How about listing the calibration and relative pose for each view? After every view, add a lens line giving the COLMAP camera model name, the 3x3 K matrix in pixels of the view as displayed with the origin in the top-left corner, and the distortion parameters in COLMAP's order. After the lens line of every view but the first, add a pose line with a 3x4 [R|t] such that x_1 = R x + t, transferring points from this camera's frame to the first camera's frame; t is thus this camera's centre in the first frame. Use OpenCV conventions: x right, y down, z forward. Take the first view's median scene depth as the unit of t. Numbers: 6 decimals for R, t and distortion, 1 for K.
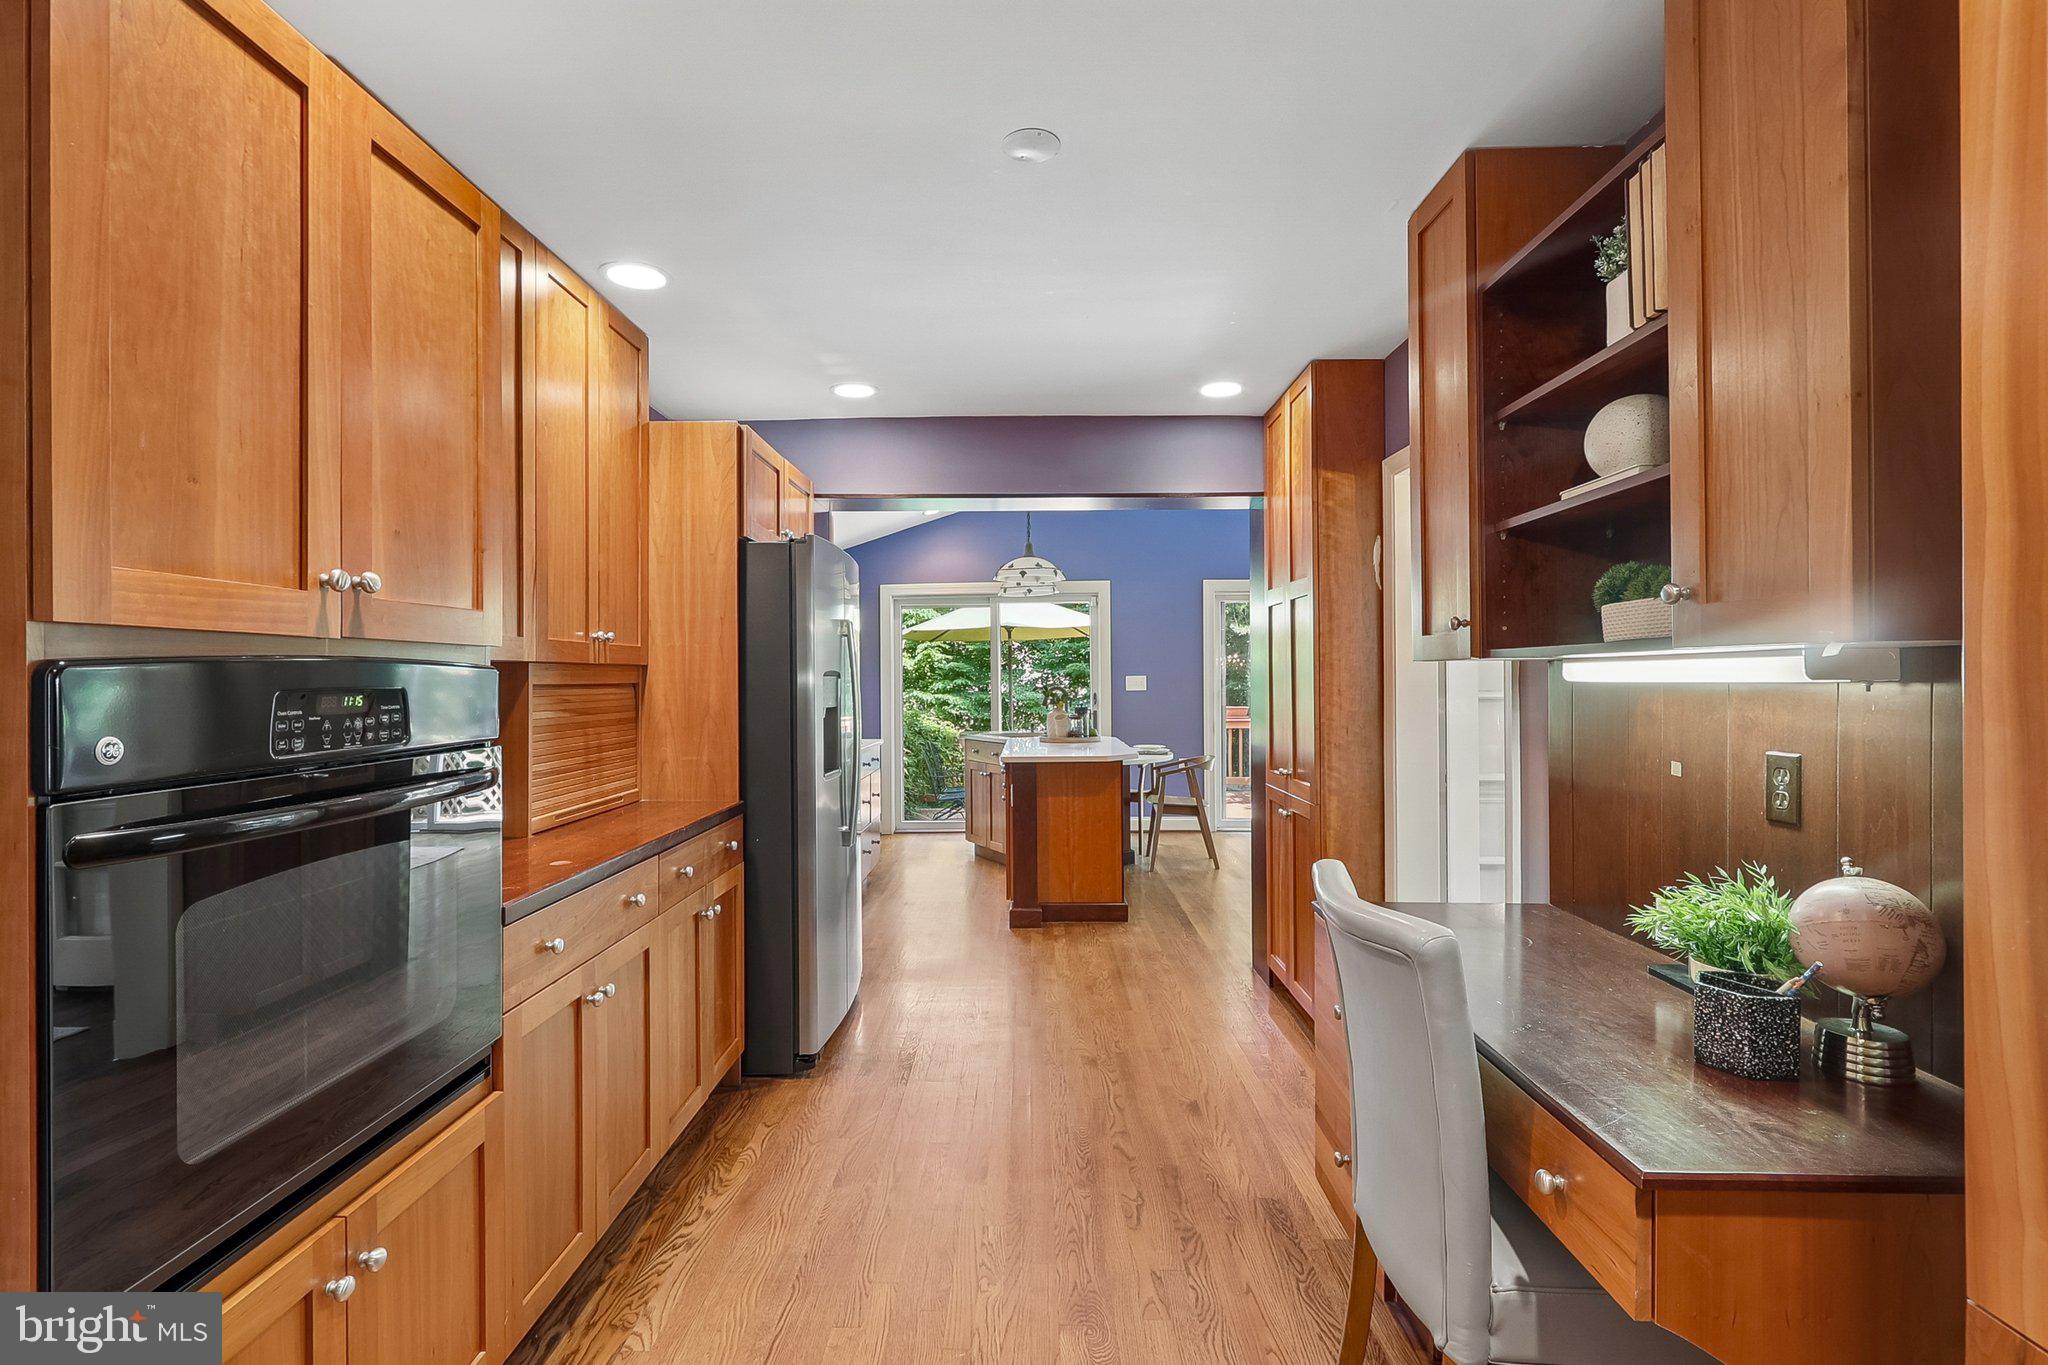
lens RADIAL K [[954.1, 0, 1031.1], [0, 954.1, 679.6], [0, 0, 1]] dist [-0.000620, -0.000575]
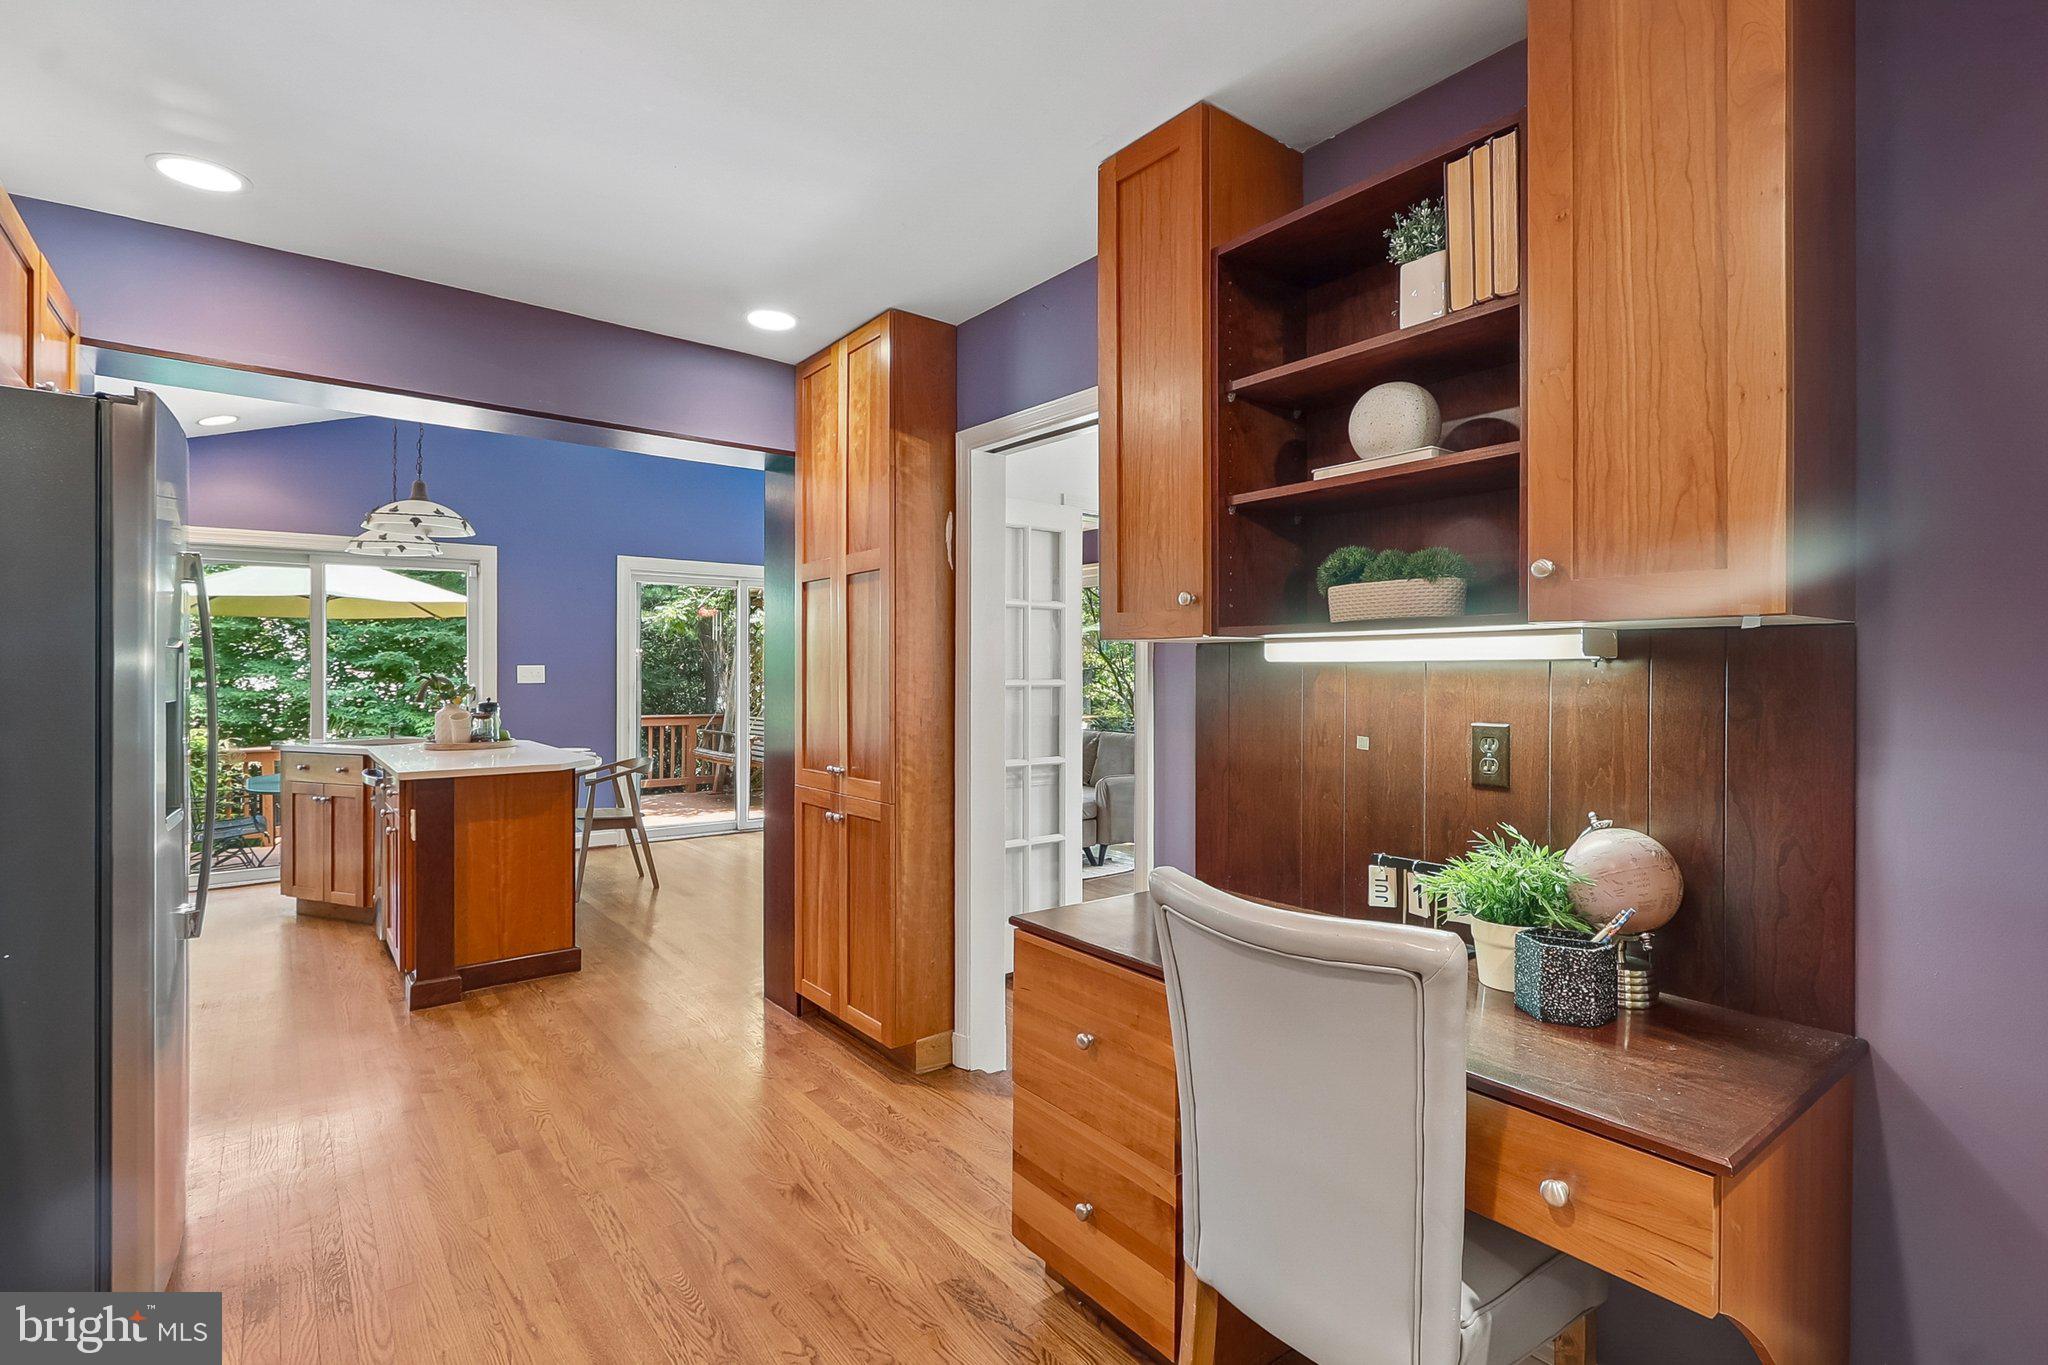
lens RADIAL K [[954.1, 0, 1047.2], [0, 954.1, 670.5], [0, 0, 1]] dist [-0.000620, -0.000575]
pose [[0.779456, 0.007898, 0.626407, -0.150579], [-0.004544, 0.999966, -0.006953, 0.011304], [-0.626440, 0.002573, 0.779465, 0.210570]]
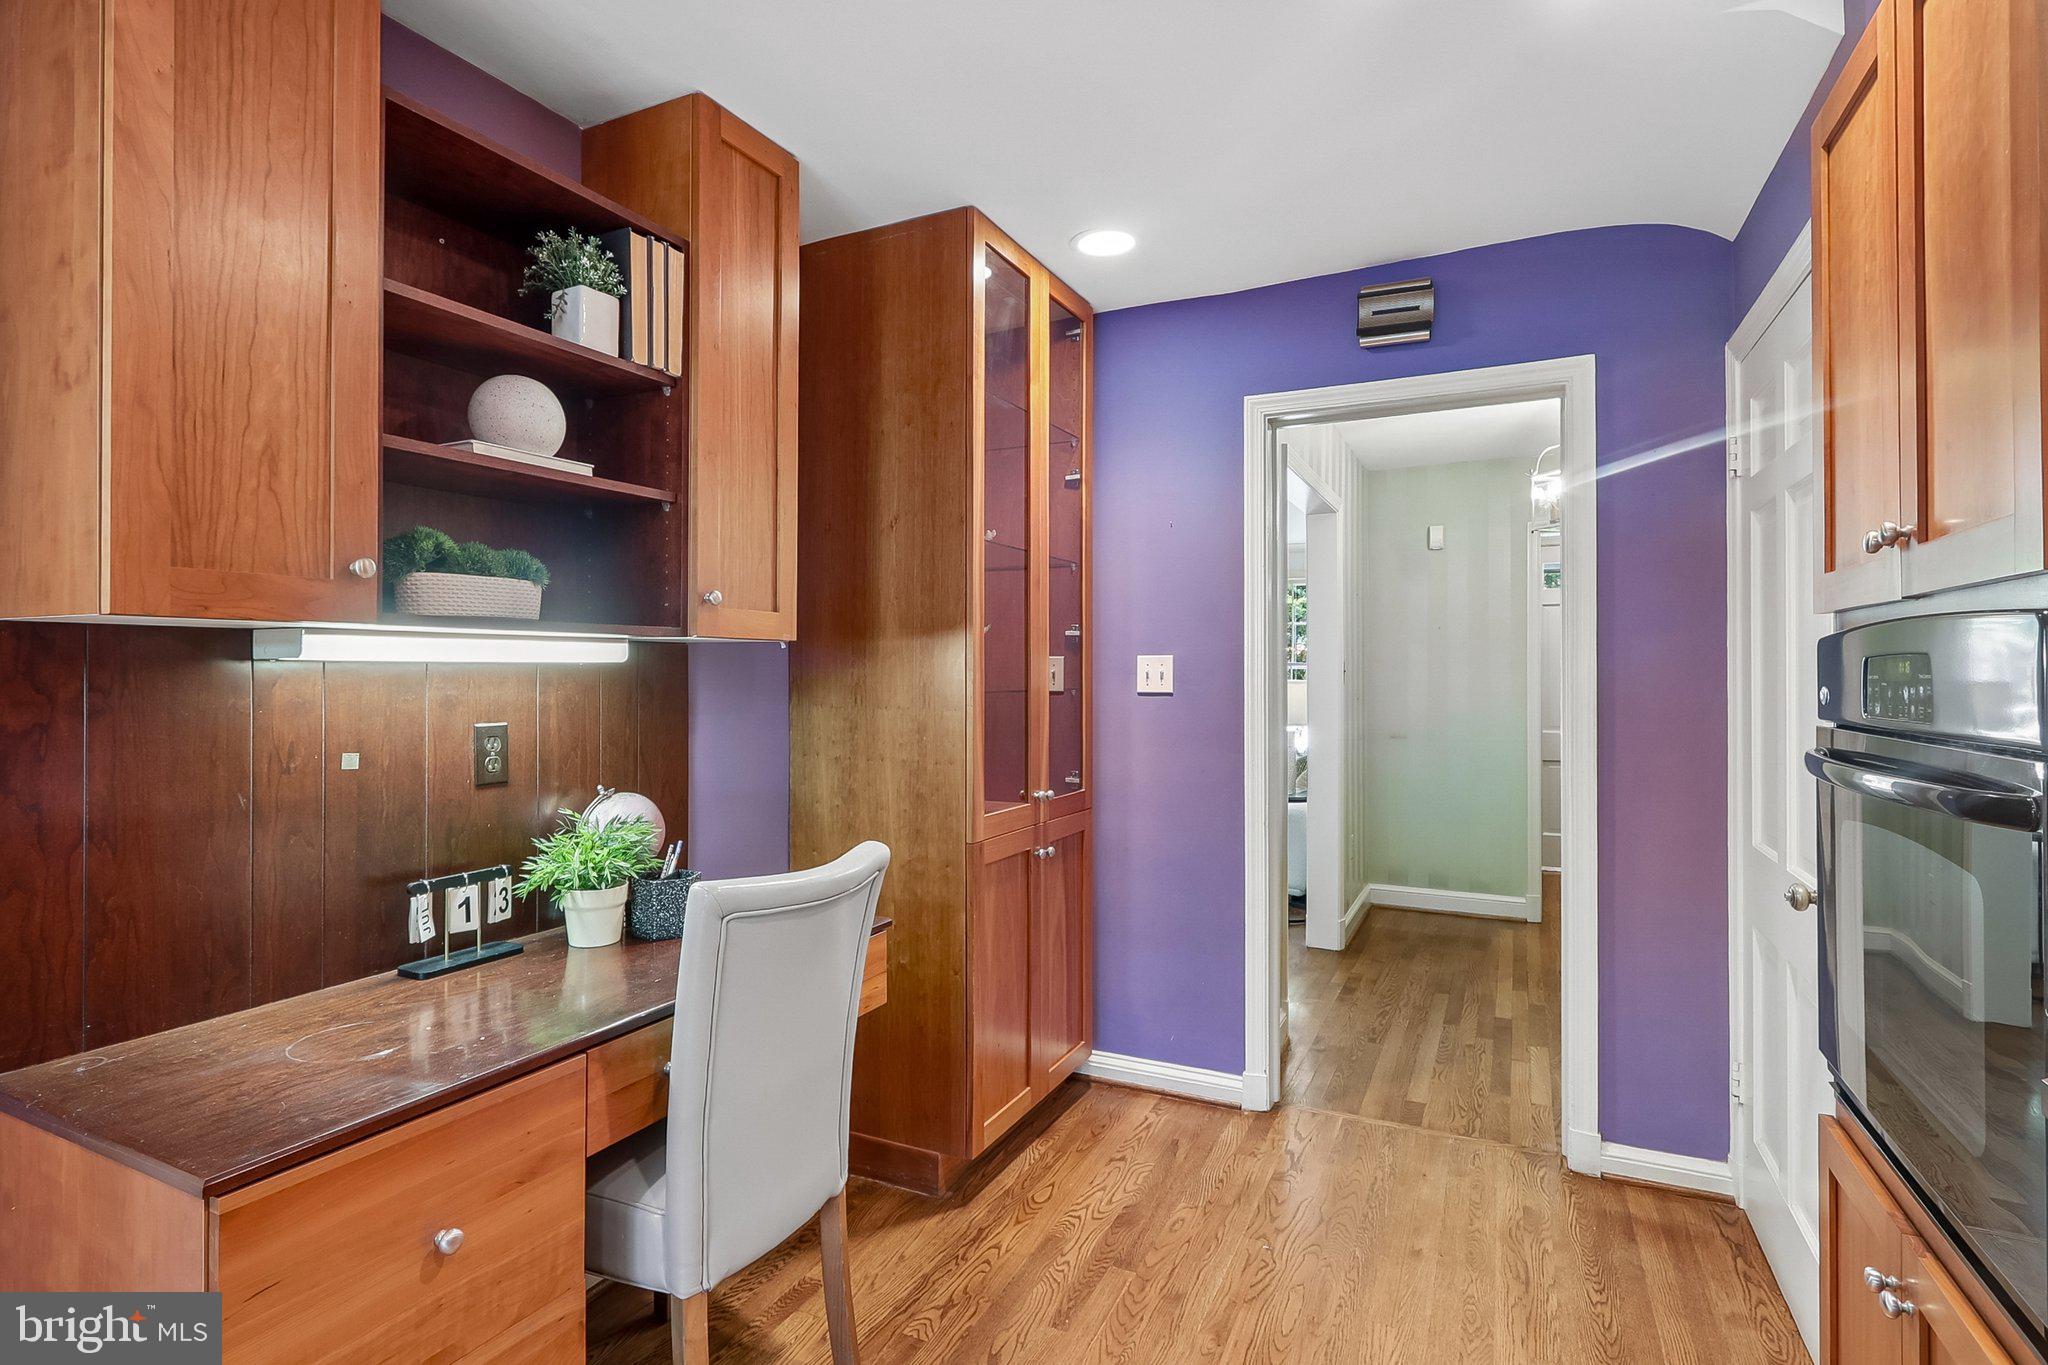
lens RADIAL K [[1034.5, 0, 980.4], [0, 1034.5, 668.2], [0, 0, 1]] dist [-0.000485, 0.000118]
pose [[-0.888541, 0.006732, 0.458748, -0.146700], [0.005513, 0.999977, -0.003998, 0.008525], [-0.458764, -0.001024, -0.888558, 0.861888]]
